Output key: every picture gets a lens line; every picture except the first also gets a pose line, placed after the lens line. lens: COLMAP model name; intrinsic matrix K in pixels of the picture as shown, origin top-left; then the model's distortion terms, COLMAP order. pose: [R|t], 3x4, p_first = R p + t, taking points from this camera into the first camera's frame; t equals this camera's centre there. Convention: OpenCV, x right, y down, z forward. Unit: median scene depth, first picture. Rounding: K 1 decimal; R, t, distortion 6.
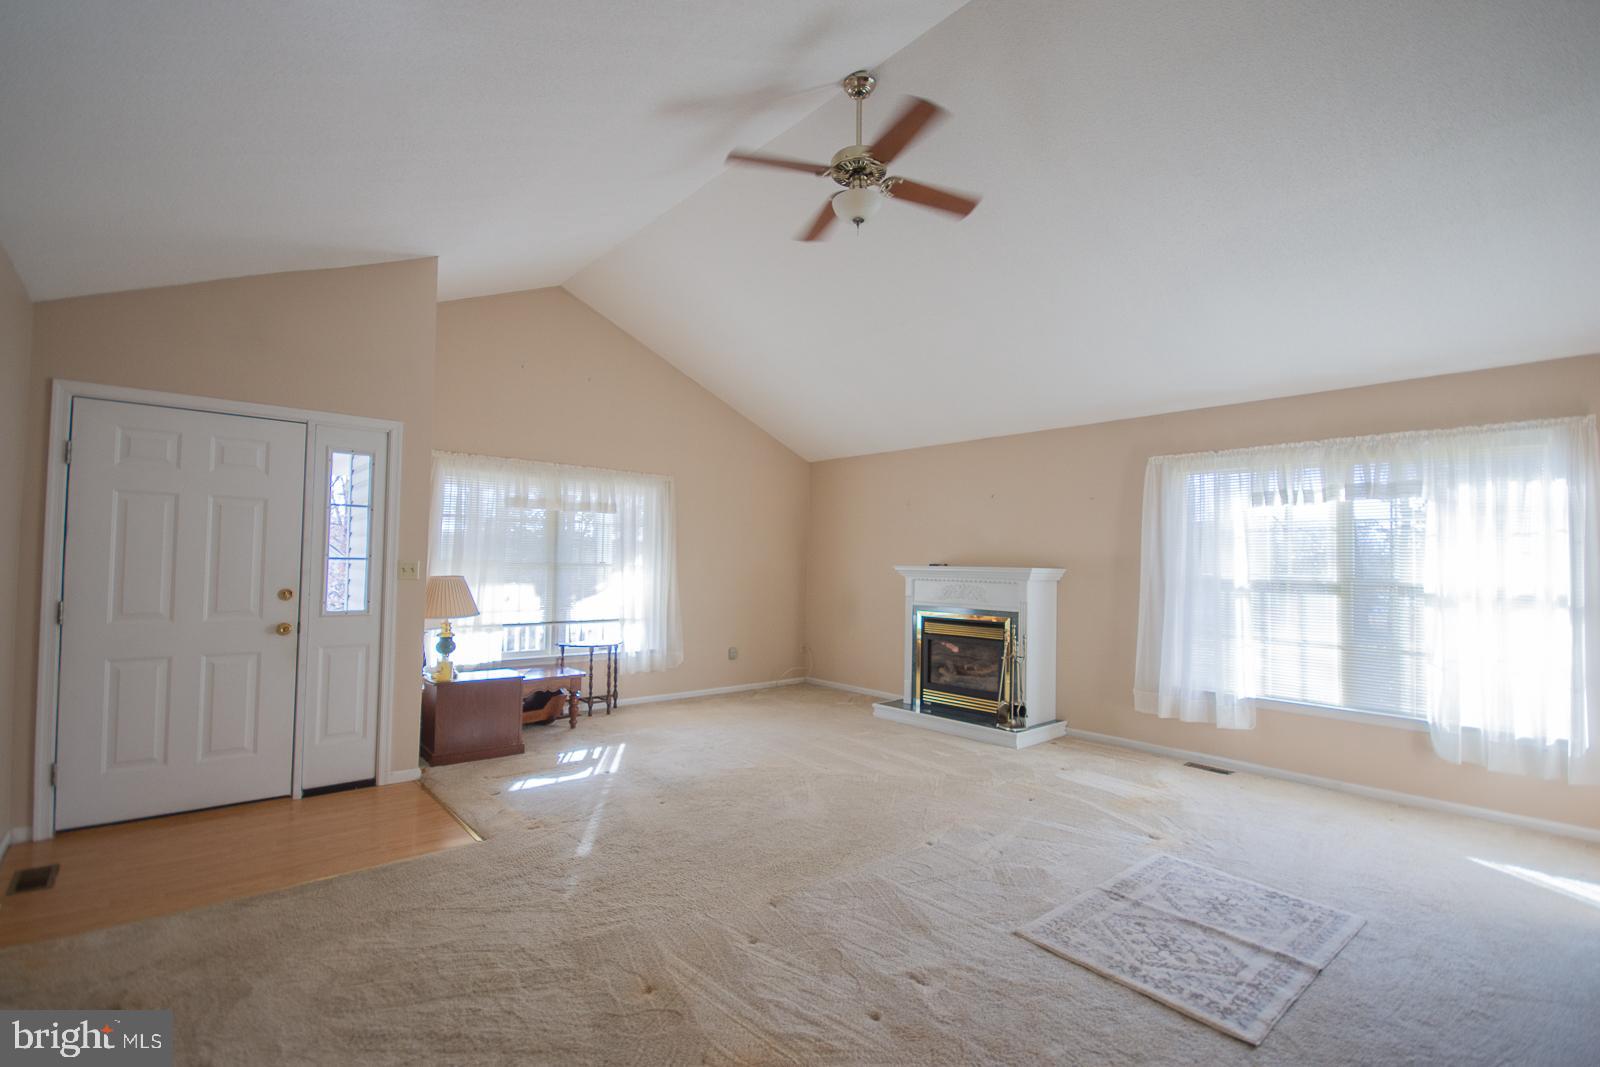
lens RADIAL K [[702.0, 0, 793.2], [0, 702.0, 534.7], [0, 0, 1]] dist [-0.003540, -0.002001]
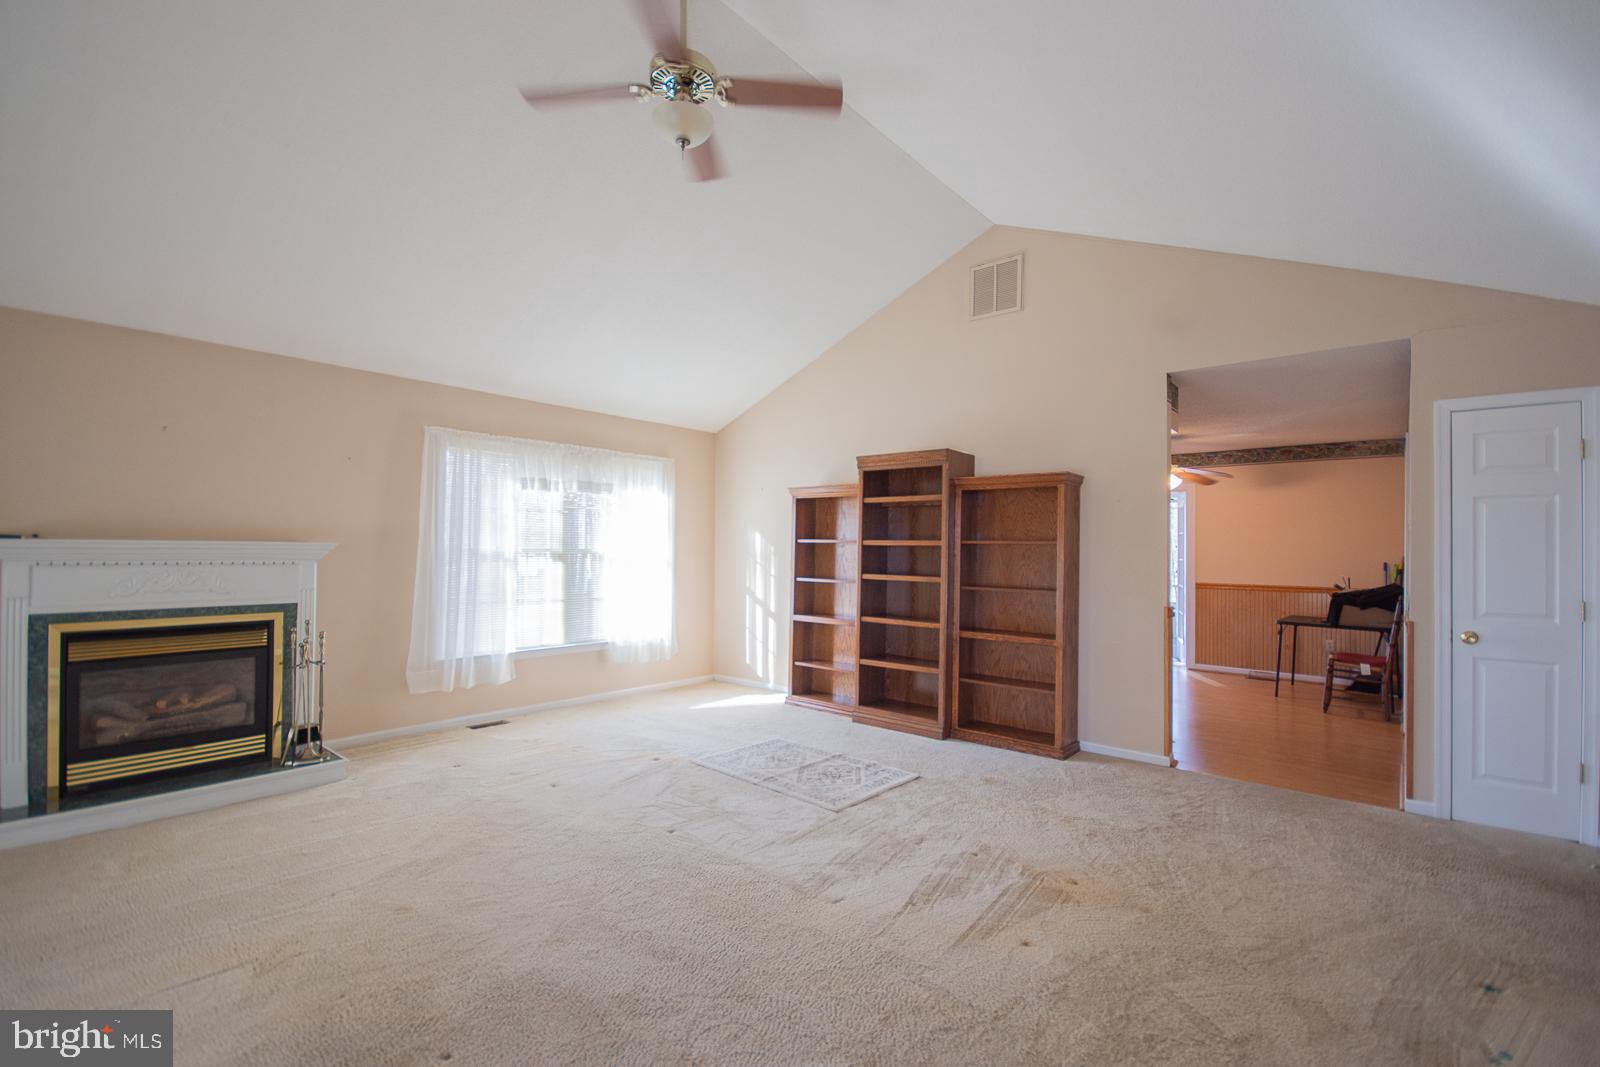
lens RADIAL K [[702.0, 0, 797.0], [0, 702.0, 539.0], [0, 0, 1]] dist [-0.003540, -0.002001]
pose [[-0.137487, -0.007201, 0.990477, -0.578956], [-0.054868, 0.998494, -0.000357, 0.018383], [-0.988983, -0.054395, -0.137675, 0.716310]]
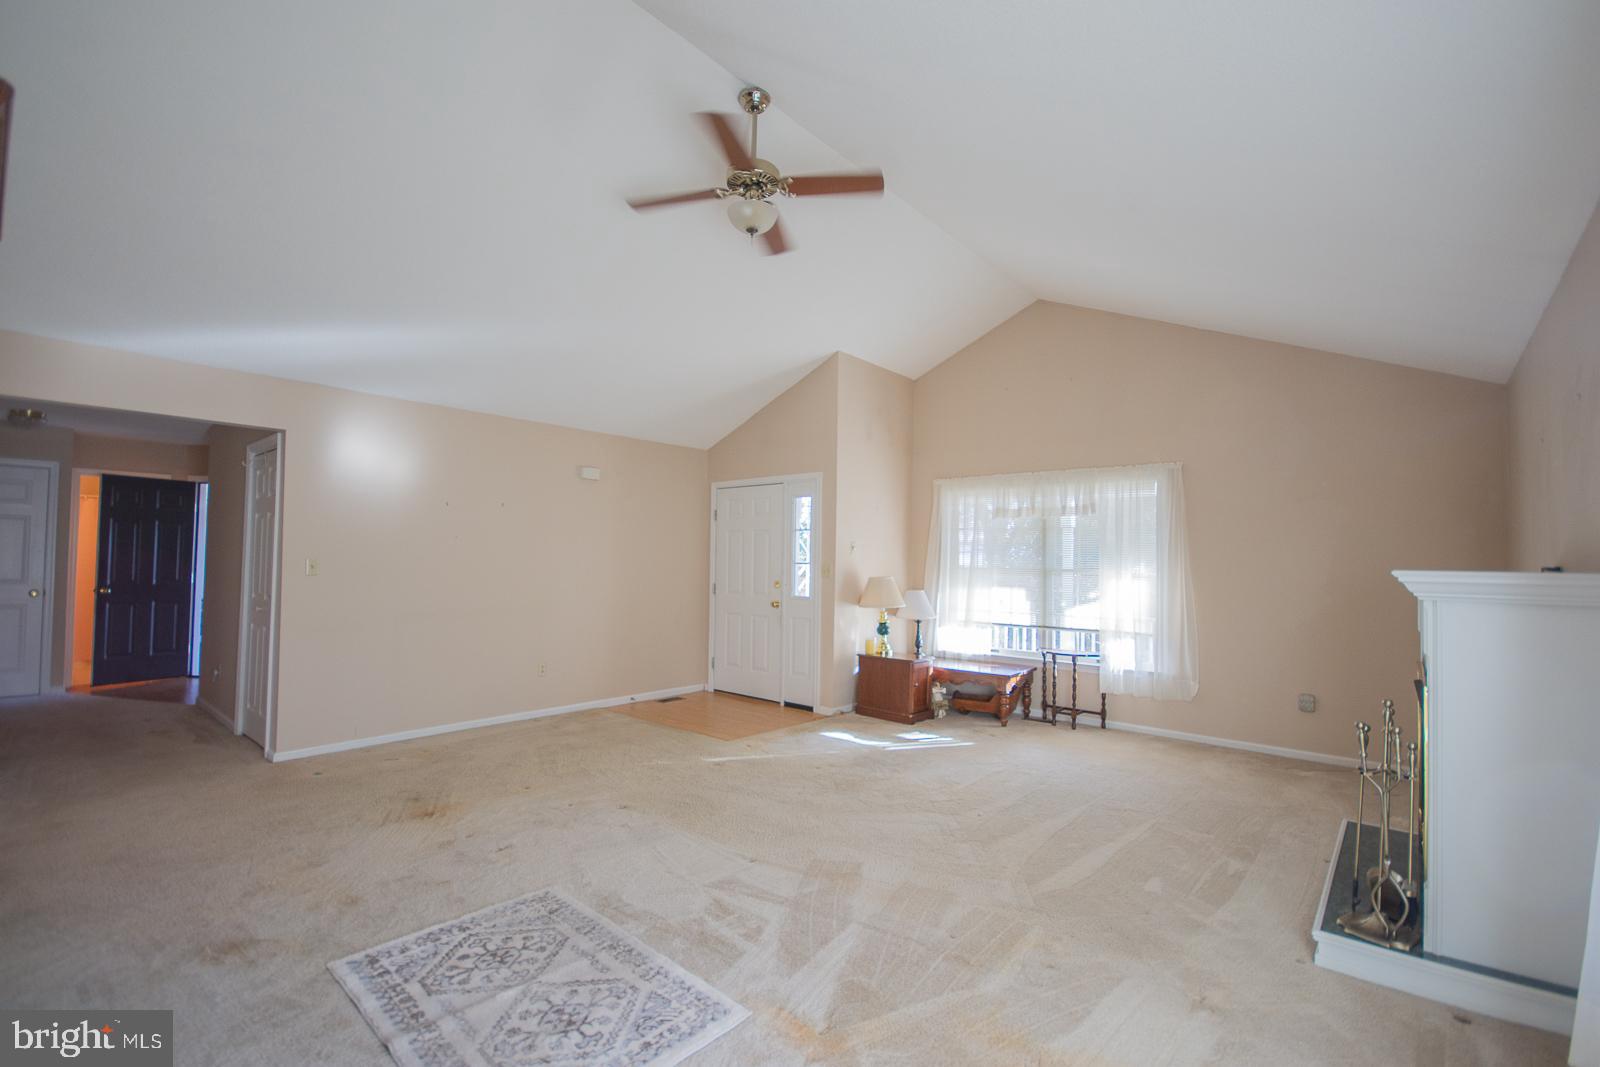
lens RADIAL K [[702.0, 0, 816.8], [0, 702.0, 543.6], [0, 0, 1]] dist [-0.003540, -0.002001]
pose [[0.157380, -0.040847, -0.986693, 0.828765], [0.028488, 0.998916, -0.036810, 0.042977], [0.987127, -0.022316, 0.158373, 0.689542]]
